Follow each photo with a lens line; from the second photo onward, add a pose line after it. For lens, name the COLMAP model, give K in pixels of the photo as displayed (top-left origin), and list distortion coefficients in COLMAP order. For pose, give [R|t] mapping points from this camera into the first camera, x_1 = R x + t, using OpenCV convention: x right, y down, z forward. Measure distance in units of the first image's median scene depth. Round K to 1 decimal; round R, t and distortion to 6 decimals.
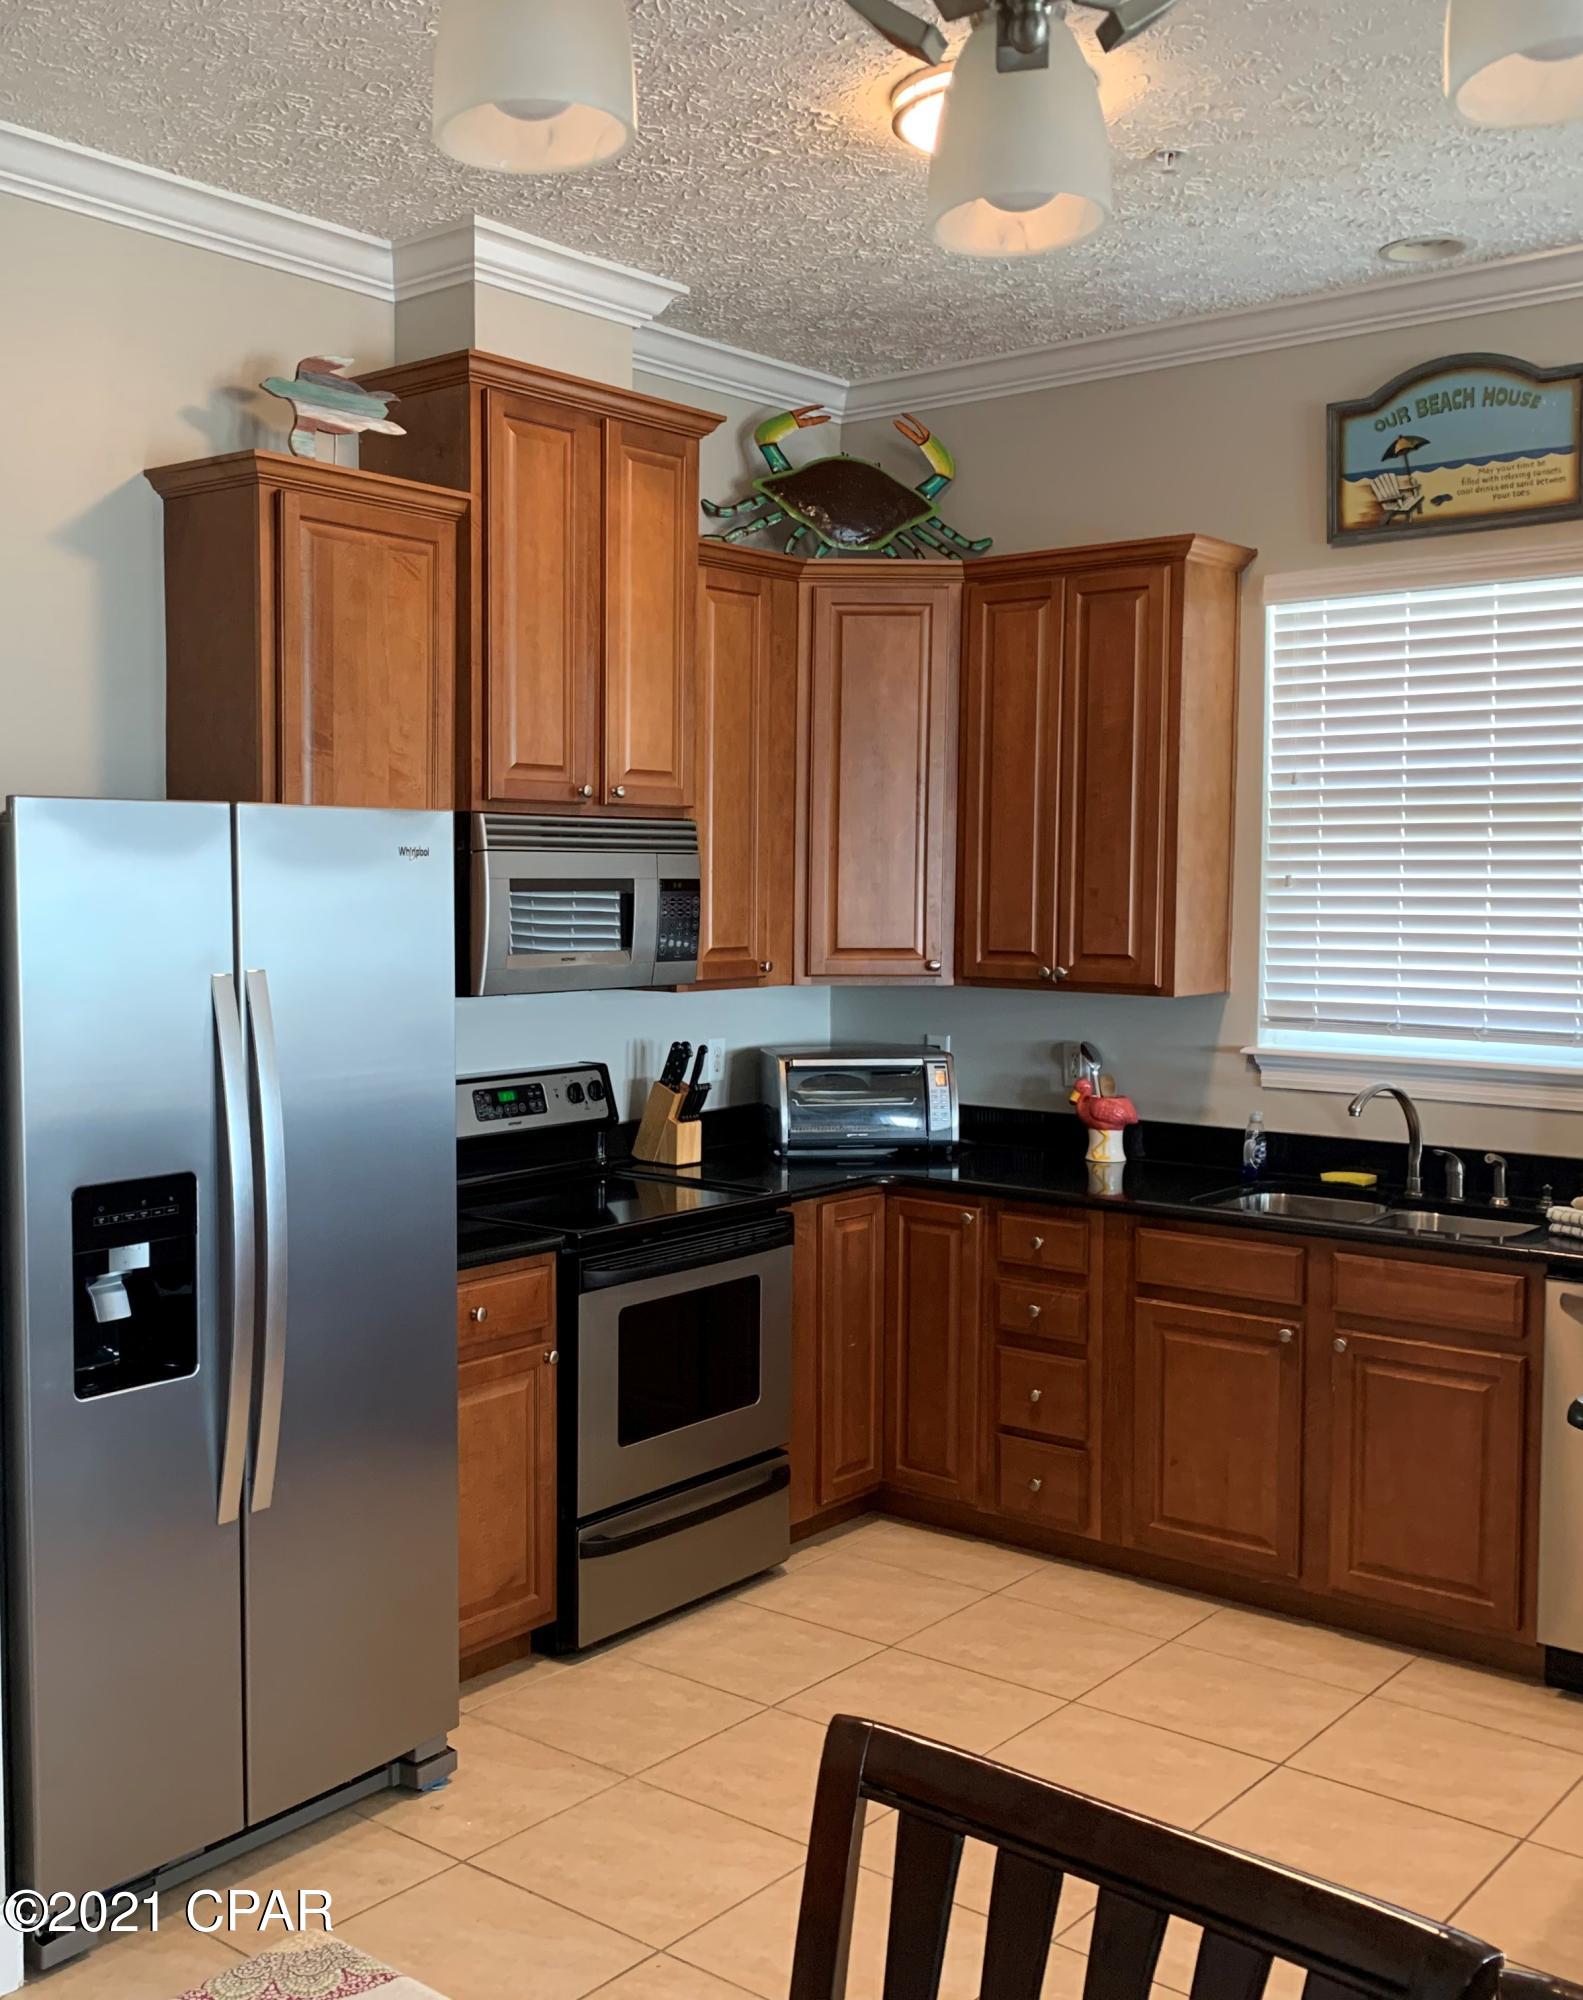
lens RADIAL K [[2066.3, 0, 621.0], [0, 2066.3, 1001.7], [0, 0, 1]] dist [0.044974, -0.006511]
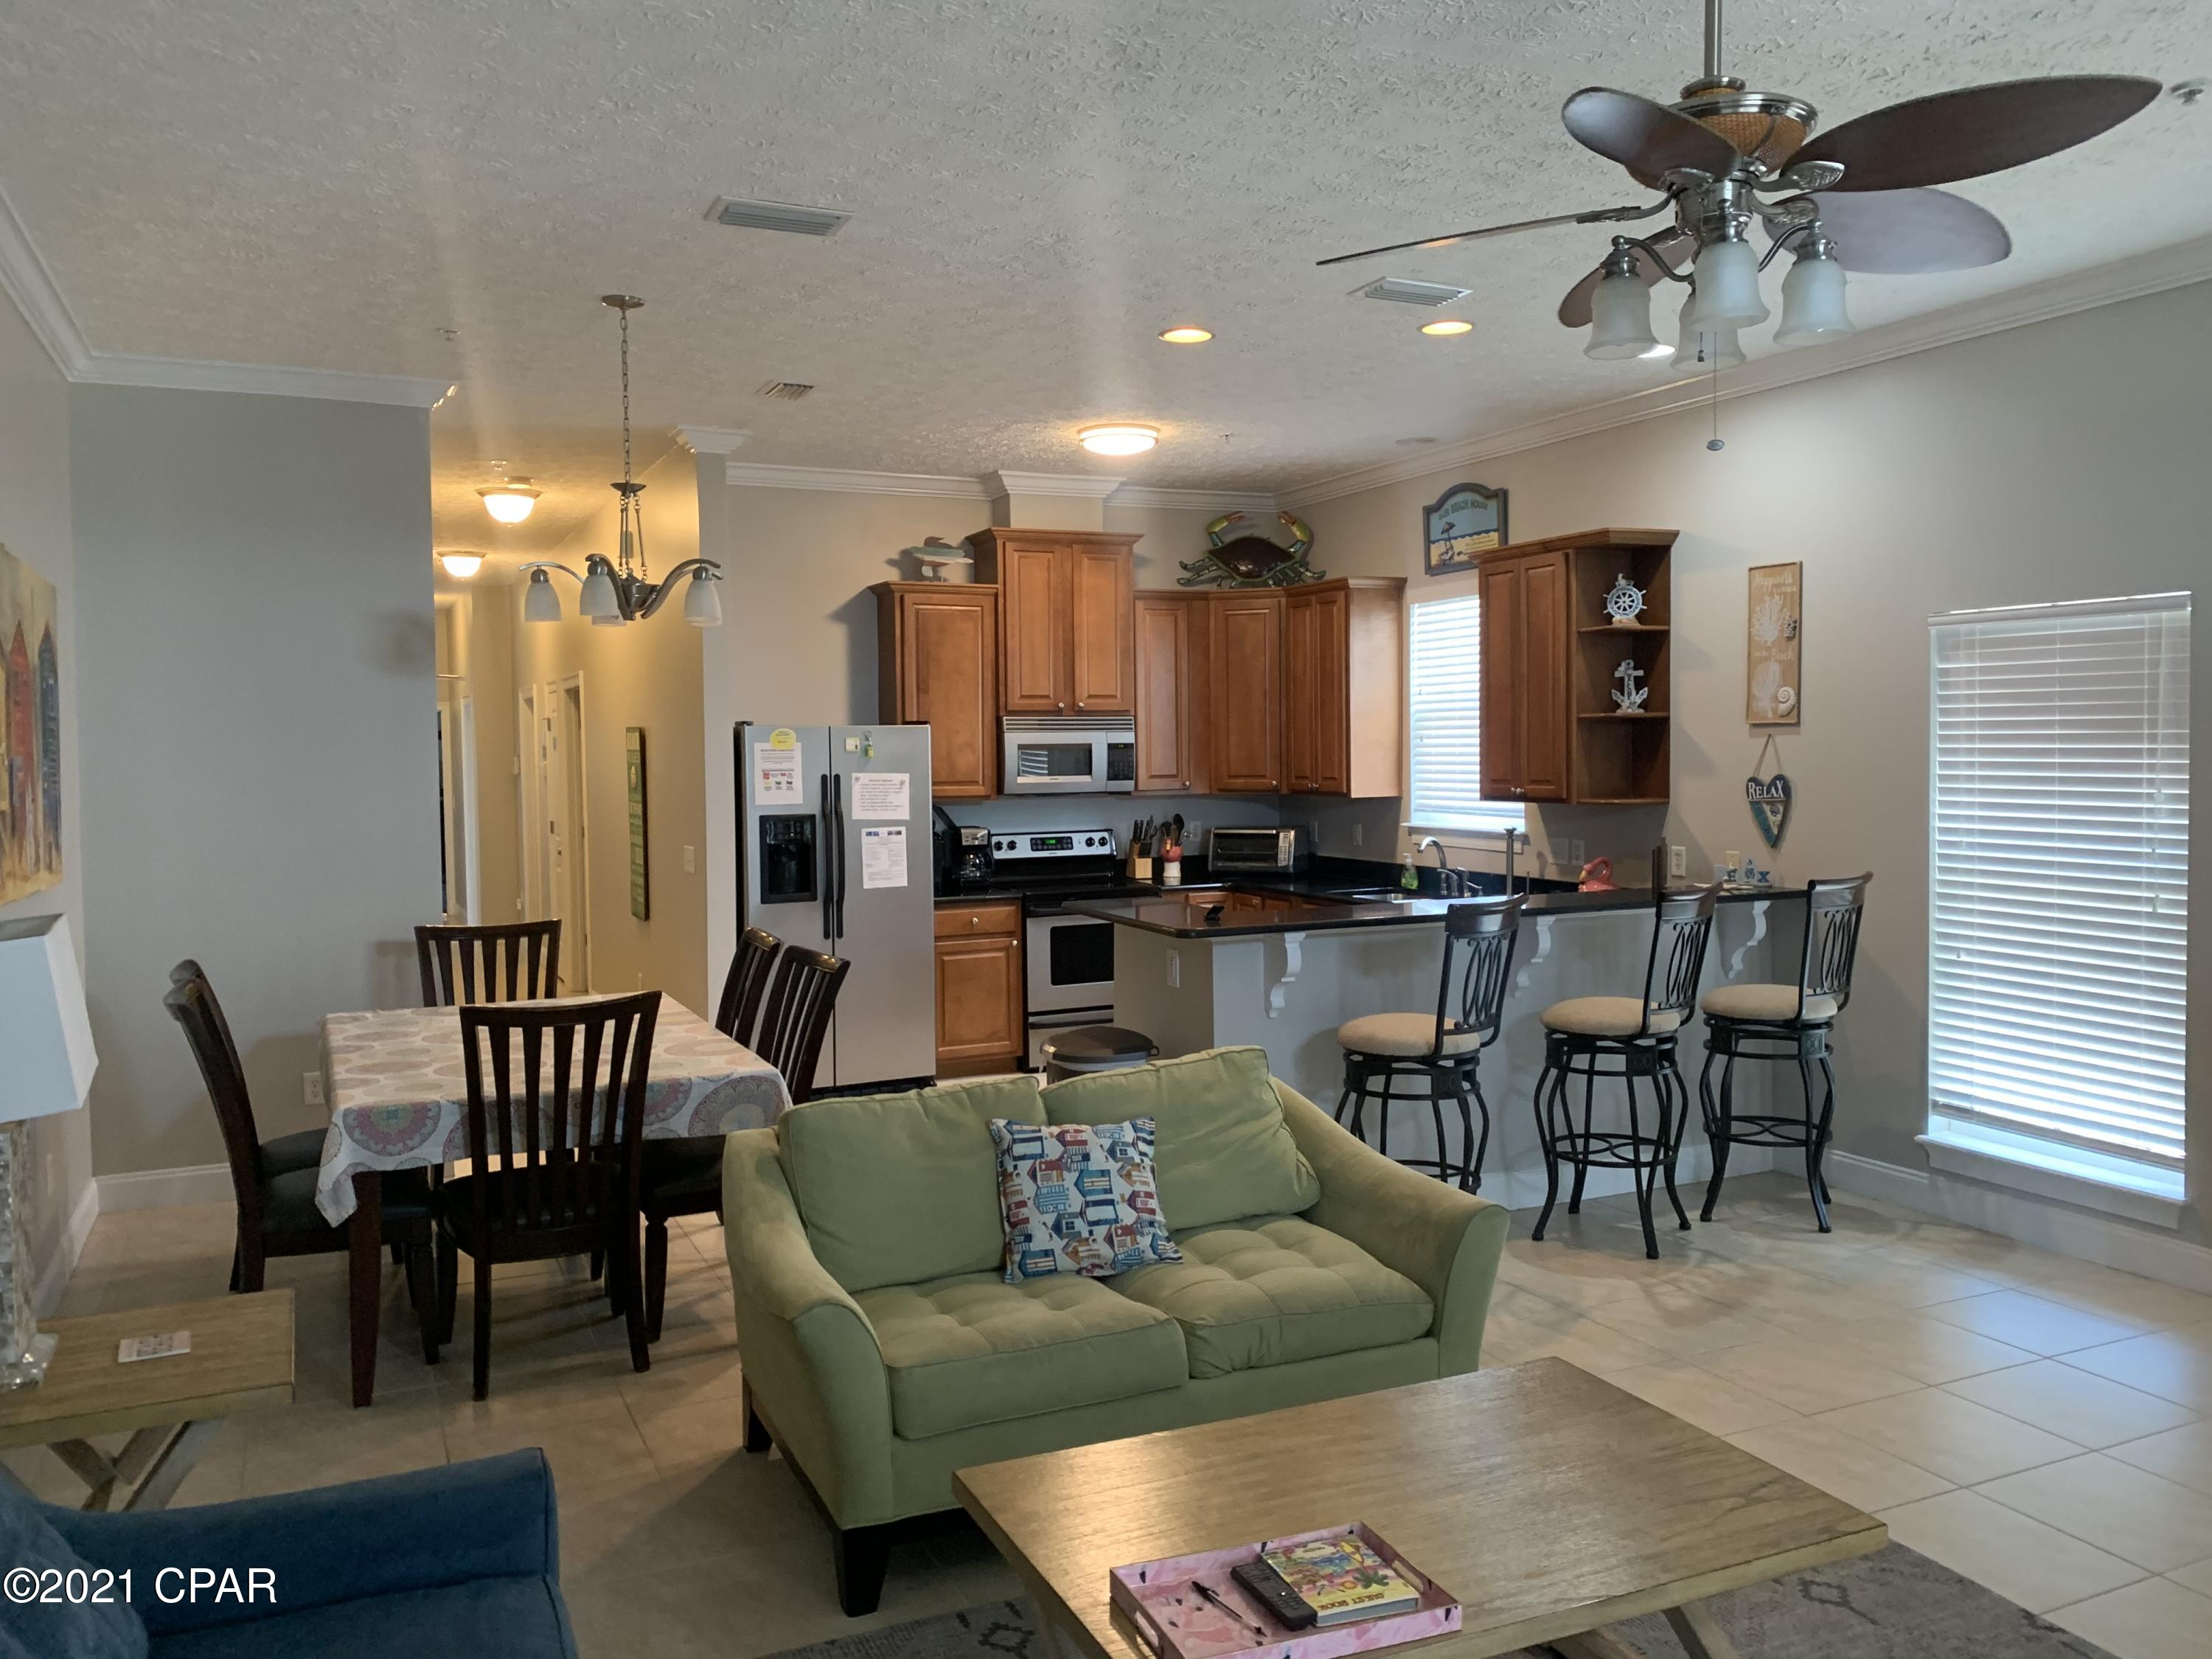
lens RADIAL K [[1695.6, 0, 1106.1], [0, 1695.6, 822.5], [0, 0, 1]] dist [0.170528, -0.480051]
pose [[0.910234, 0.005166, -0.414062, 0.769717], [-0.011523, 0.999851, -0.012856, 0.048422], [0.413934, 0.016474, 0.910158, -0.663508]]
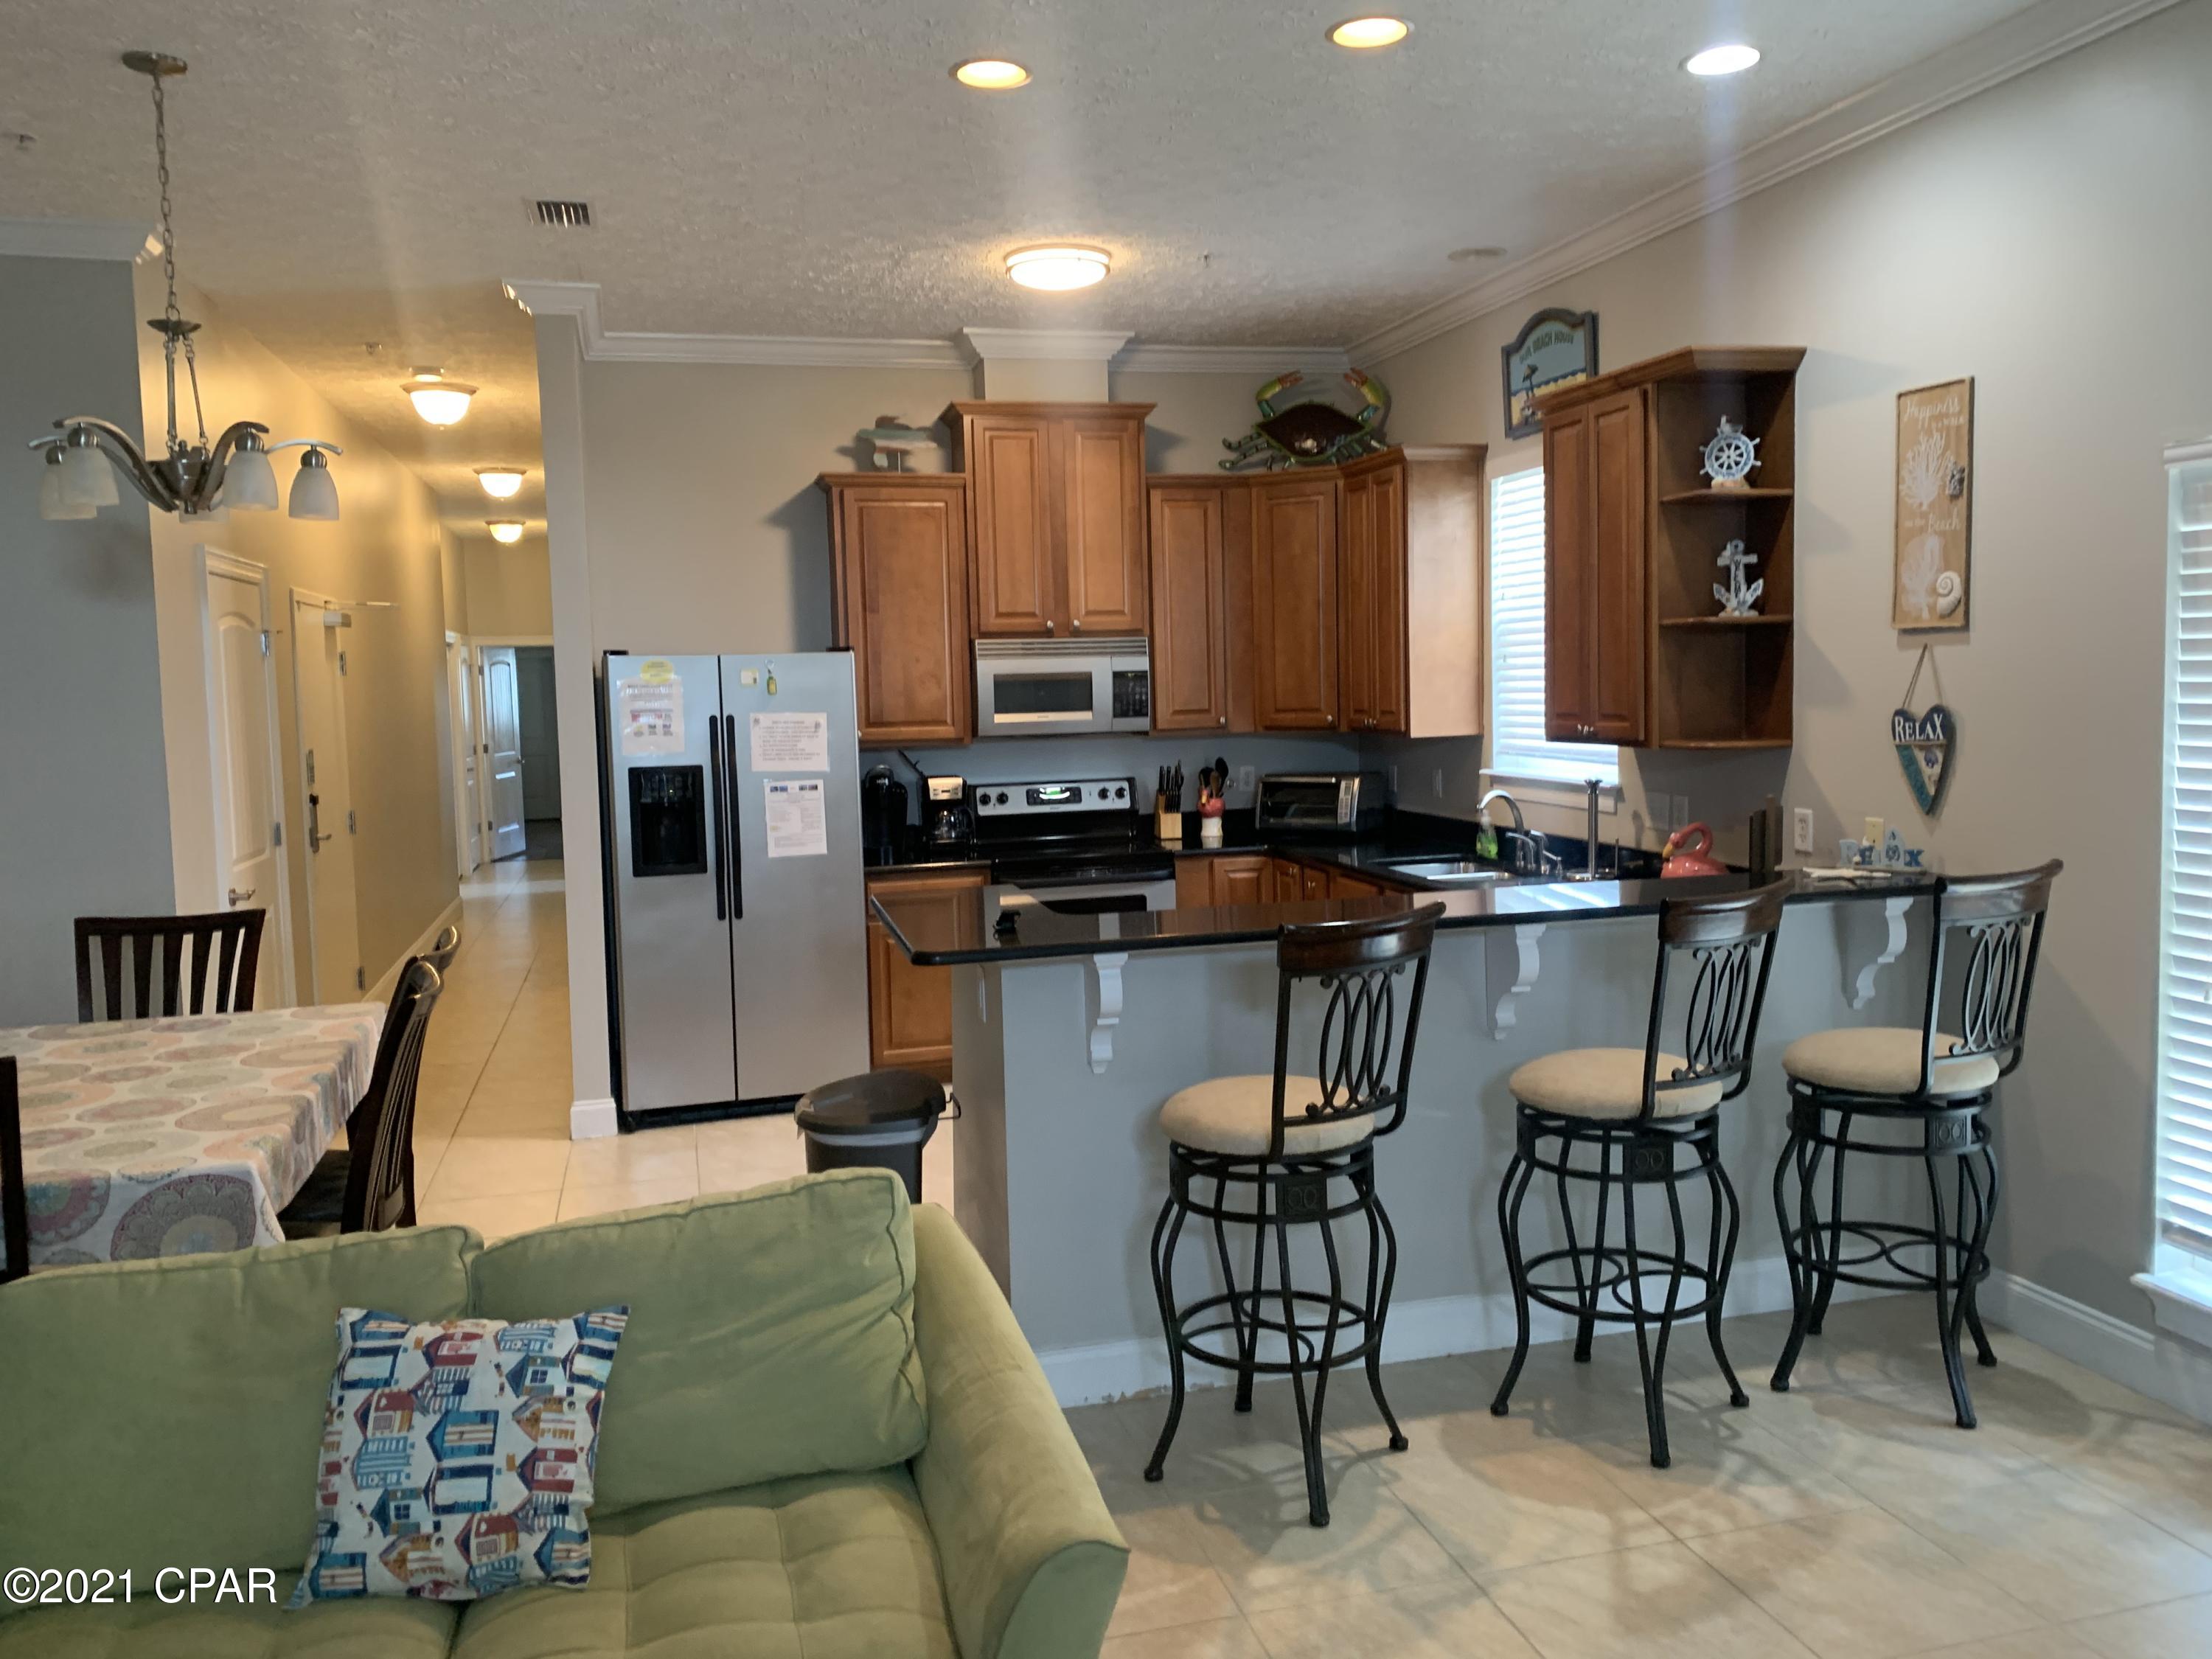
lens RADIAL K [[1710.6, 0, 1109.6], [0, 1710.6, 817.1], [0, 0, 1]] dist [0.081915, -0.144579]
pose [[0.823684, 0.021248, -0.566651, 0.845023], [-0.006121, 0.999573, 0.028584, 0.023335], [0.567017, -0.020076, 0.823462, -0.215003]]
